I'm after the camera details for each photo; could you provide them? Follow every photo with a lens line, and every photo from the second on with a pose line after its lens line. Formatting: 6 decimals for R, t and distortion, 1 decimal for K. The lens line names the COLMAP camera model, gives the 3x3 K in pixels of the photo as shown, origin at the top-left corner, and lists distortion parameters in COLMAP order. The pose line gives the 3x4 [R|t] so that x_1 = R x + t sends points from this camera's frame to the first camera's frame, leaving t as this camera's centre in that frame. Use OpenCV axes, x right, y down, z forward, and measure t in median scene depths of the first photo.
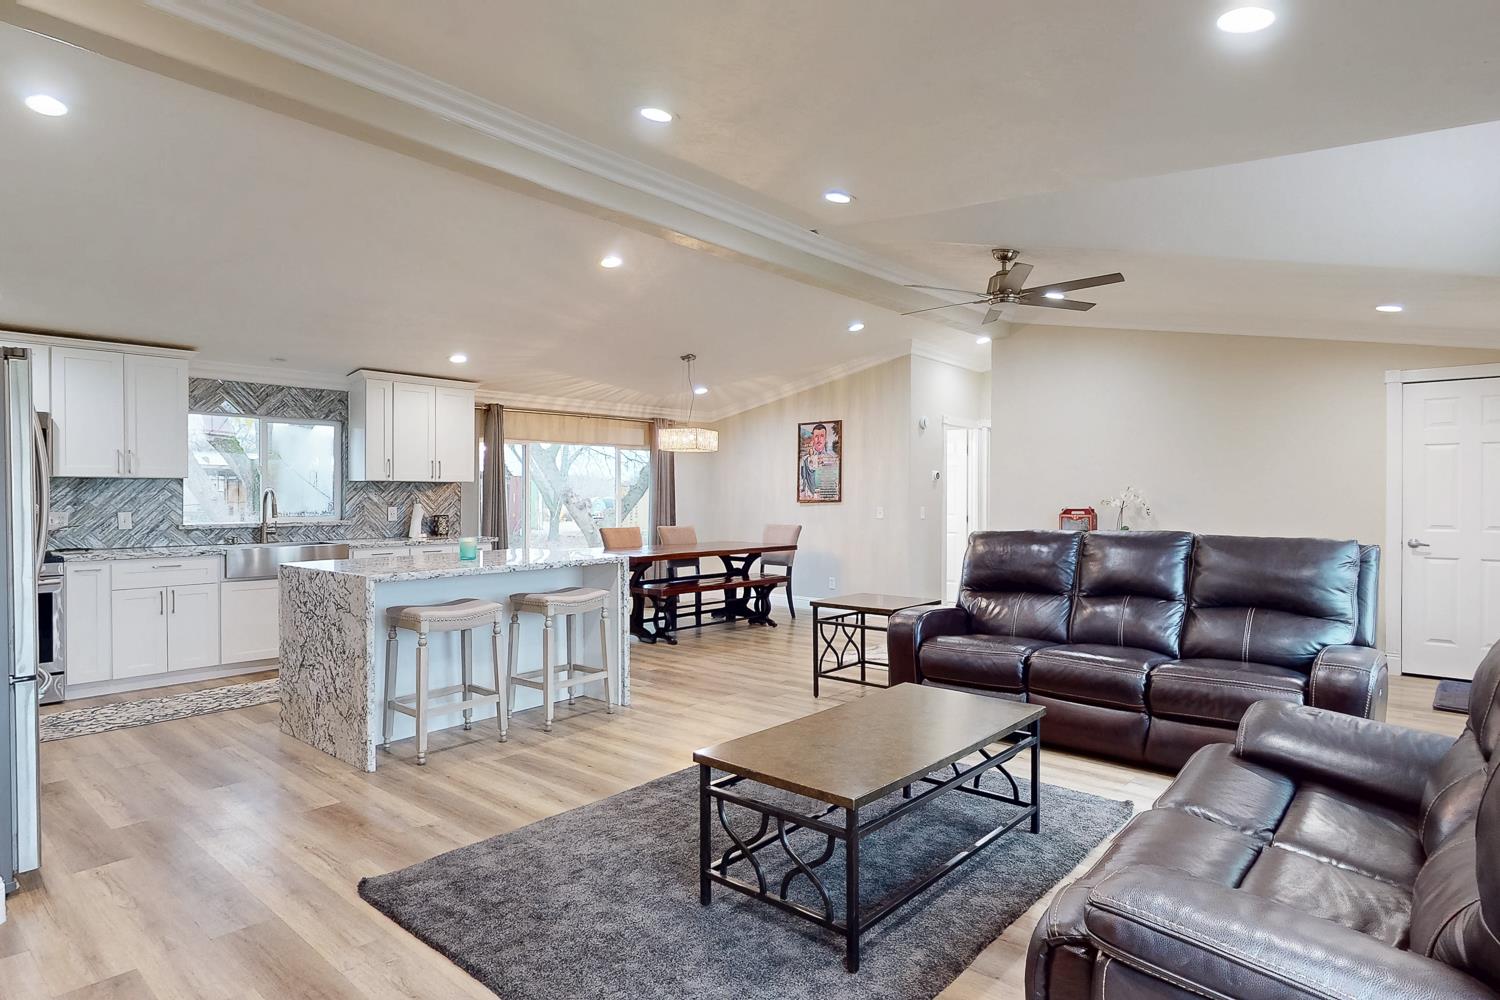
lens RADIAL K [[827.1, 0, 750.0], [0, 827.1, 500.0], [0, 0, 1]] dist [0.001369, 0.001099]
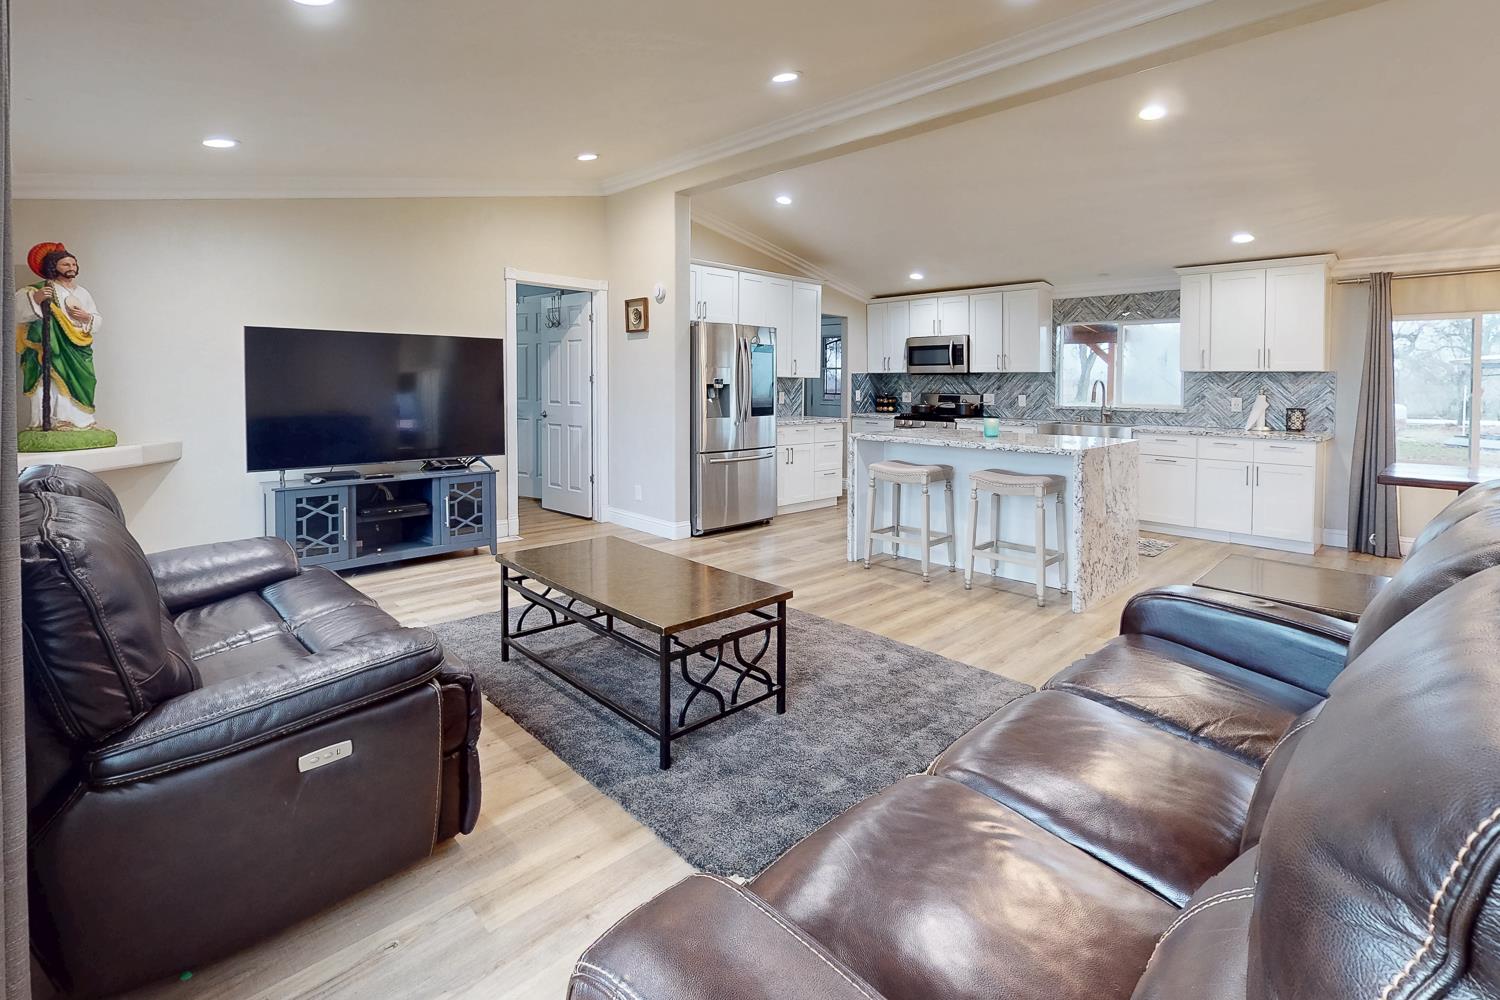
lens RADIAL K [[694.2, 0, 748.9], [0, 694.2, 398.4], [0, 0, 1]] dist [0.000166, 0.000126]
pose [[-0.072613, 0.022706, -0.997102, 0.457023], [-0.014105, 0.999617, 0.023790, -0.002346], [0.997260, 0.015792, -0.072265, 0.498504]]
